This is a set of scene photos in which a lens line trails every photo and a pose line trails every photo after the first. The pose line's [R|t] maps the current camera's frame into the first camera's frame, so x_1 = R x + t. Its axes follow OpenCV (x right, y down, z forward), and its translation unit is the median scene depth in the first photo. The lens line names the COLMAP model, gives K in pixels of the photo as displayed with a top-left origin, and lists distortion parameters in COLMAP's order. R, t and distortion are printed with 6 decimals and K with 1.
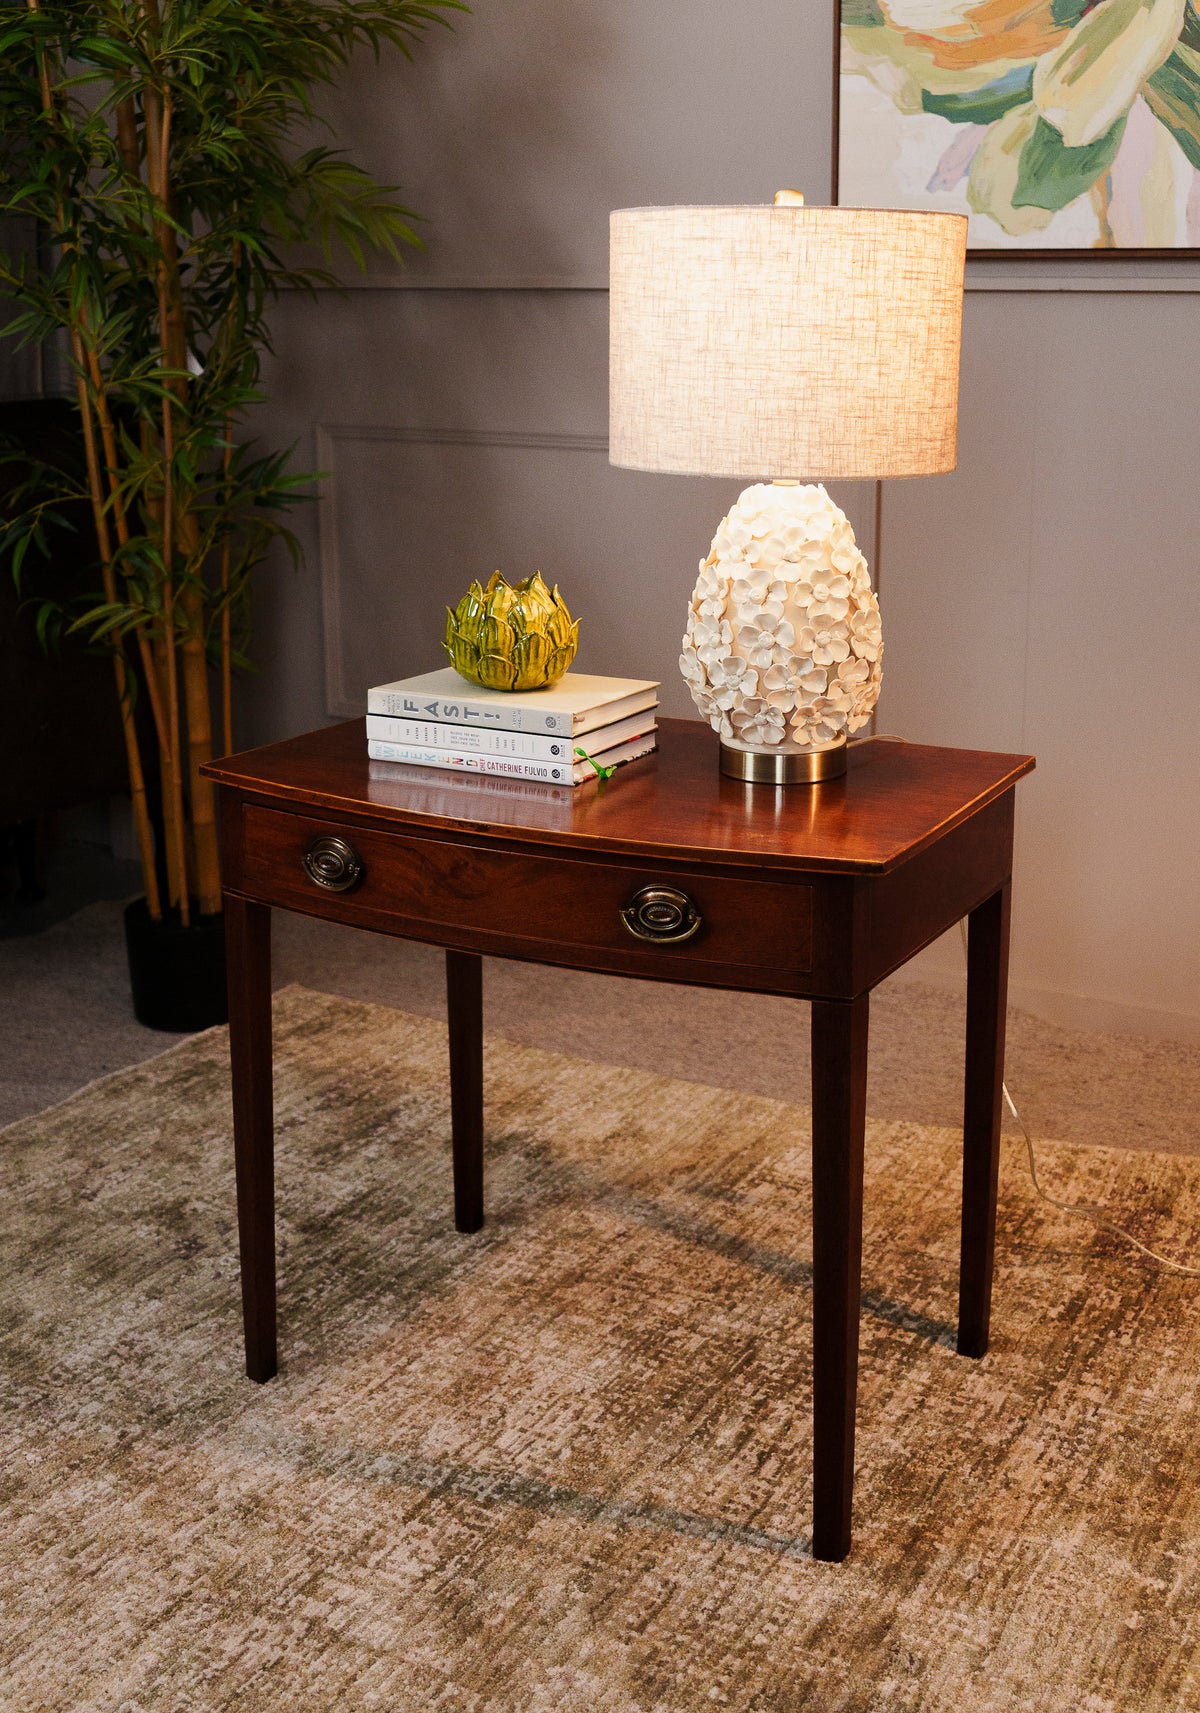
lens RADIAL K [[1964.4, 0, 677.9], [0, 1964.4, 686.7], [0, 0, 1]] dist [-0.015392, -0.001085]
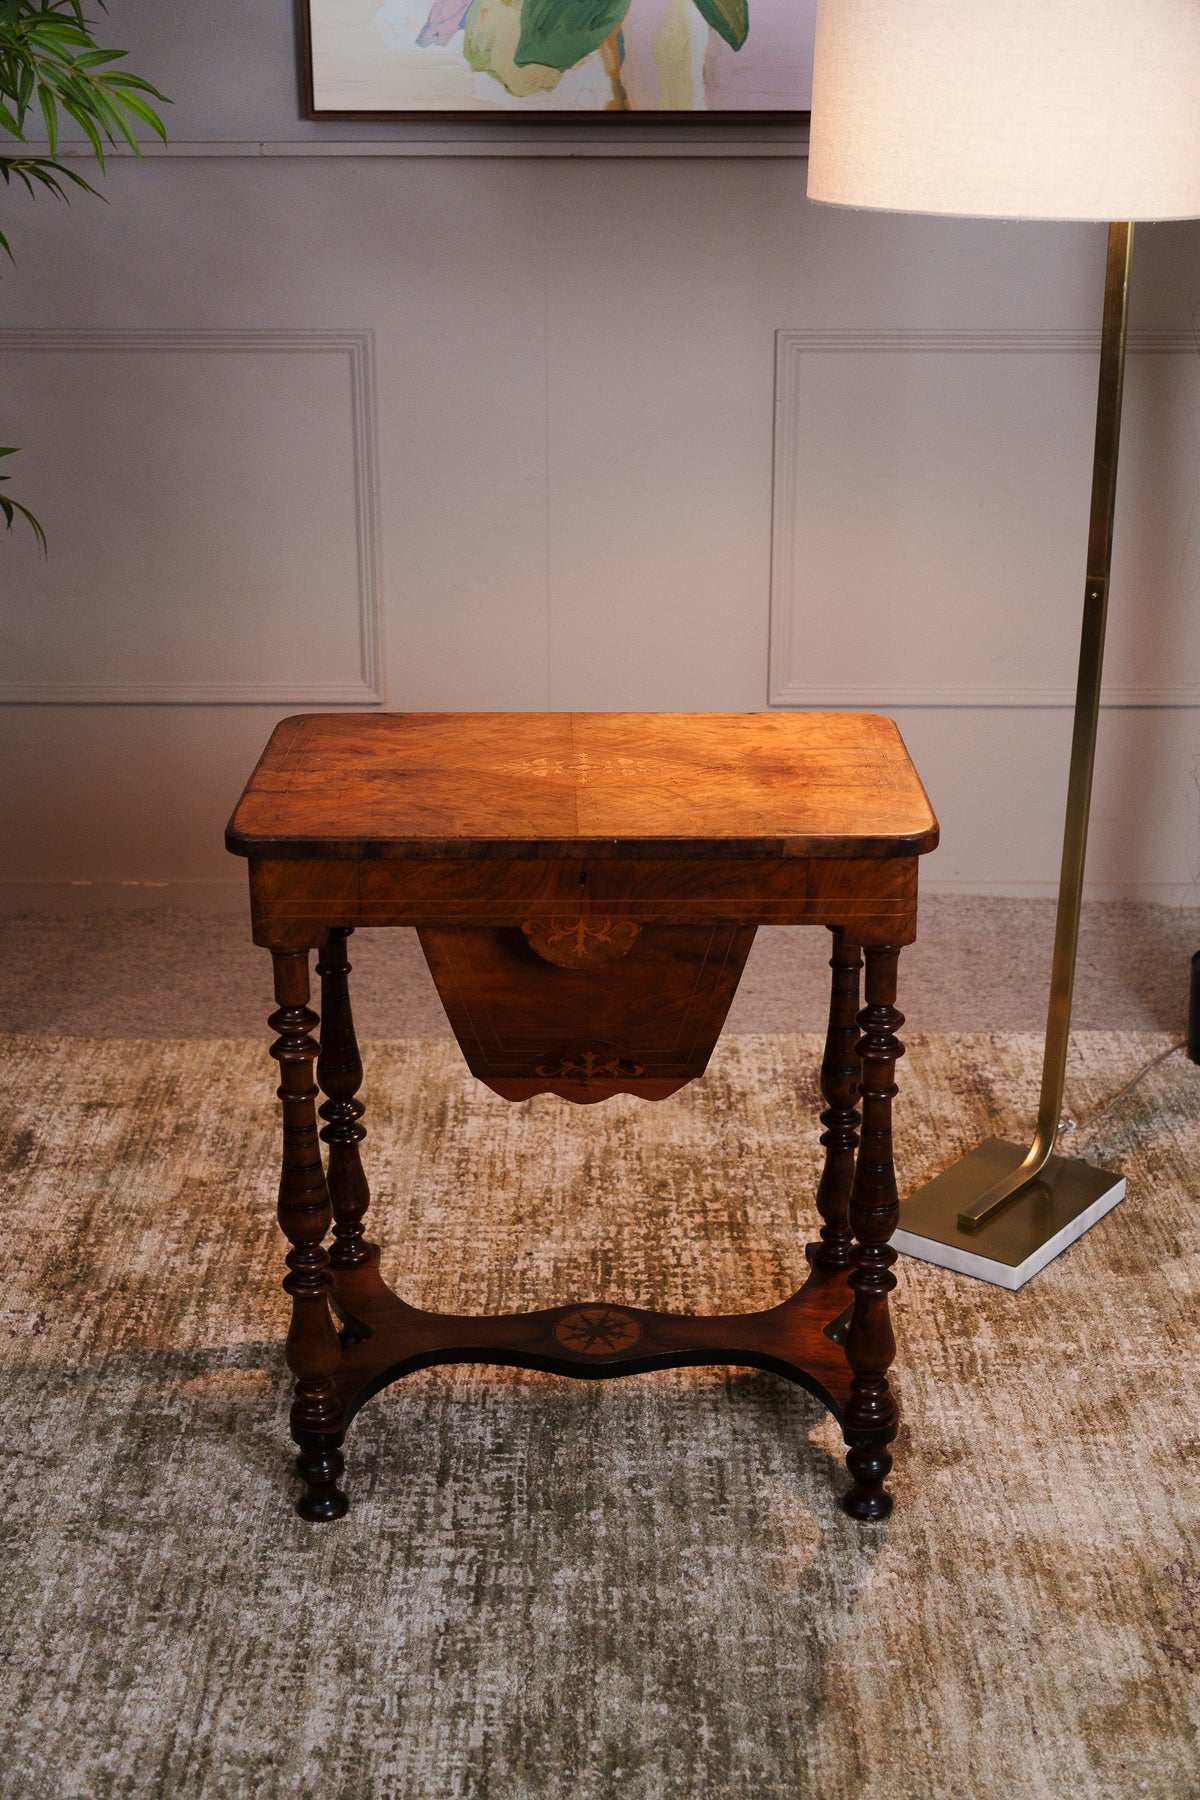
lens RADIAL K [[2365.3, 0, 607.0], [0, 2365.3, 902.1], [0, 0, 1]] dist [-0.031634, 0.096758]
pose [[0.879378, -0.170000, 0.444741, -0.463057], [0.098178, 0.978755, 0.179997, -0.067442], [-0.465892, -0.114622, 0.877386, -0.066568]]
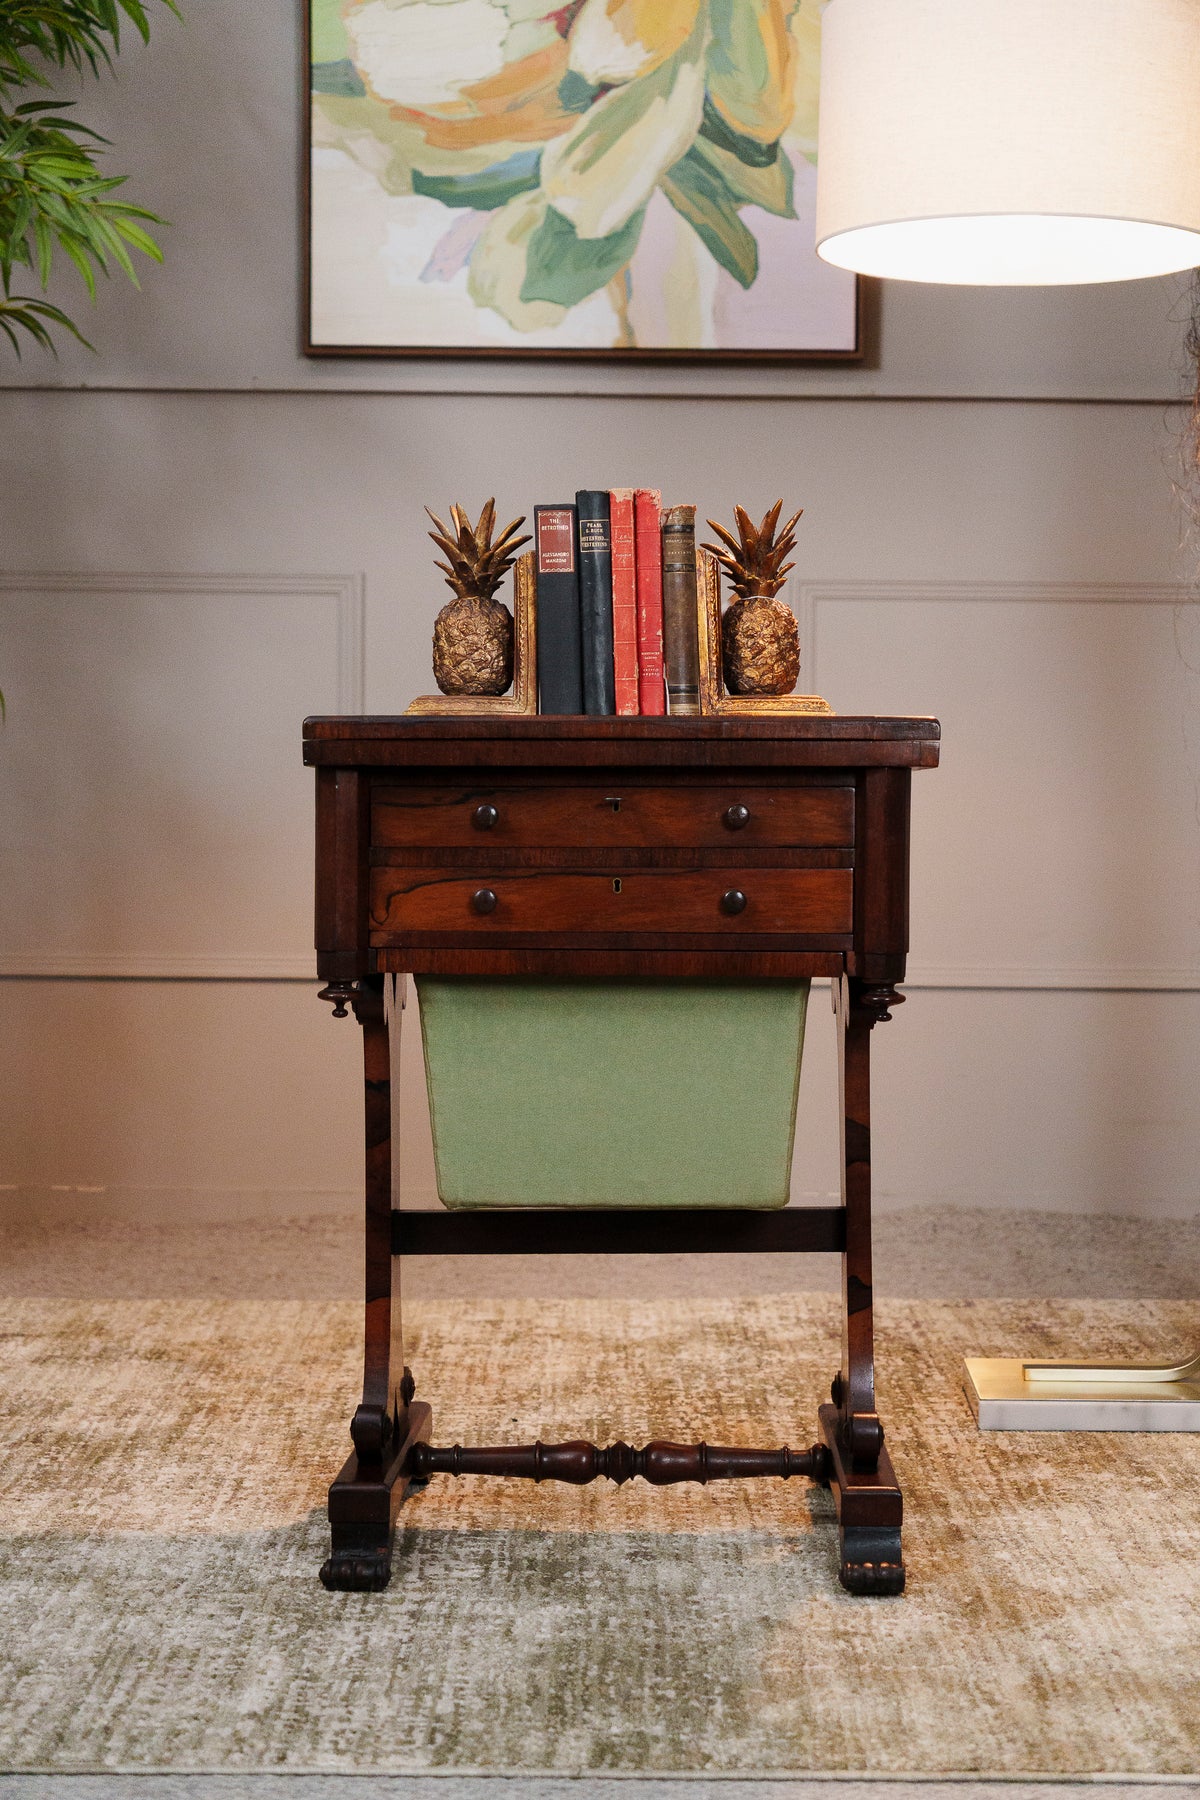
lens RADIAL K [[2748.2, 0, 632.4], [0, 2748.2, 900.0], [0, 0, 1]] dist [0.002111, 0.133582]
pose [[0.875305, -0.018334, 0.483223, -0.523722], [0.090569, 0.987813, -0.126577, 0.253204], [-0.475014, 0.154559, 0.866299, -0.112681]]
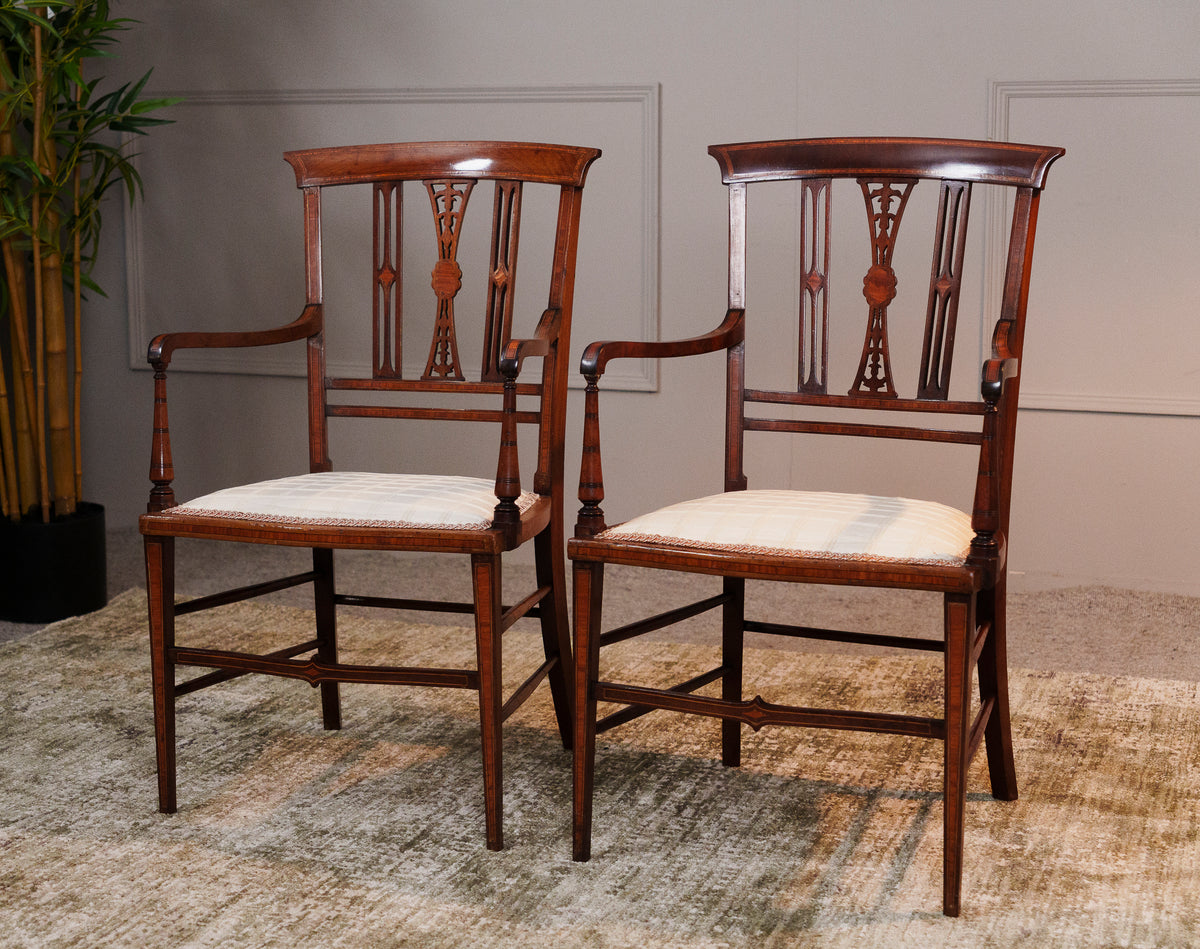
lens RADIAL K [[2095.7, 0, 536.7], [0, 2095.7, 458.8], [0, 0, 1]] dist [-0.007097, -0.014841]
pose [[0.990909, -0.026745, 0.131852, -0.183852], [0.033632, 0.998168, -0.050288, 0.210783], [-0.130266, 0.054265, 0.989993, -0.247214]]
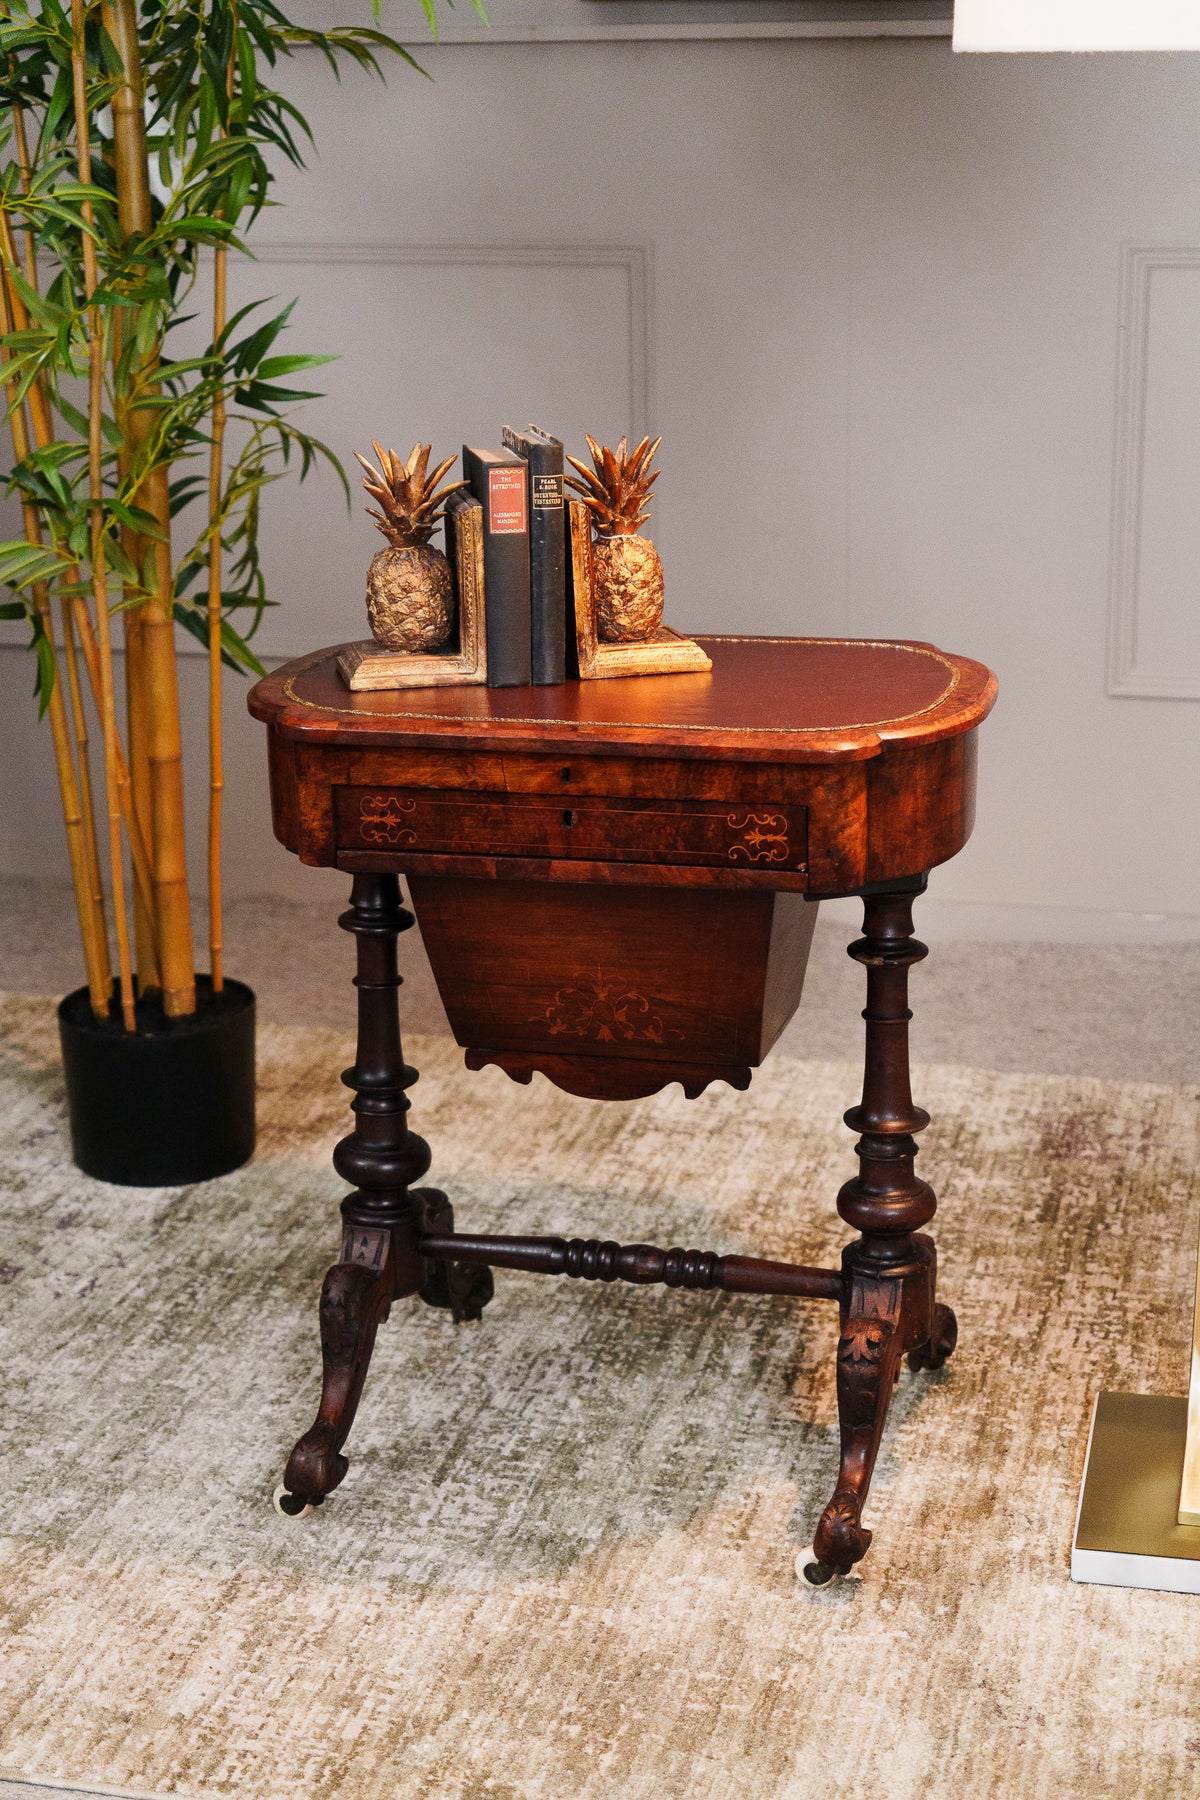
lens RADIAL K [[2915.2, 0, 616.2], [0, 2915.2, 901.9], [0, 0, 1]] dist [0.006701, 0.246626]
pose [[0.970494, -0.088620, 0.224250, -0.278003], [0.066014, 0.992131, 0.106385, 0.023108], [-0.231913, -0.088443, 0.968707, -0.234282]]
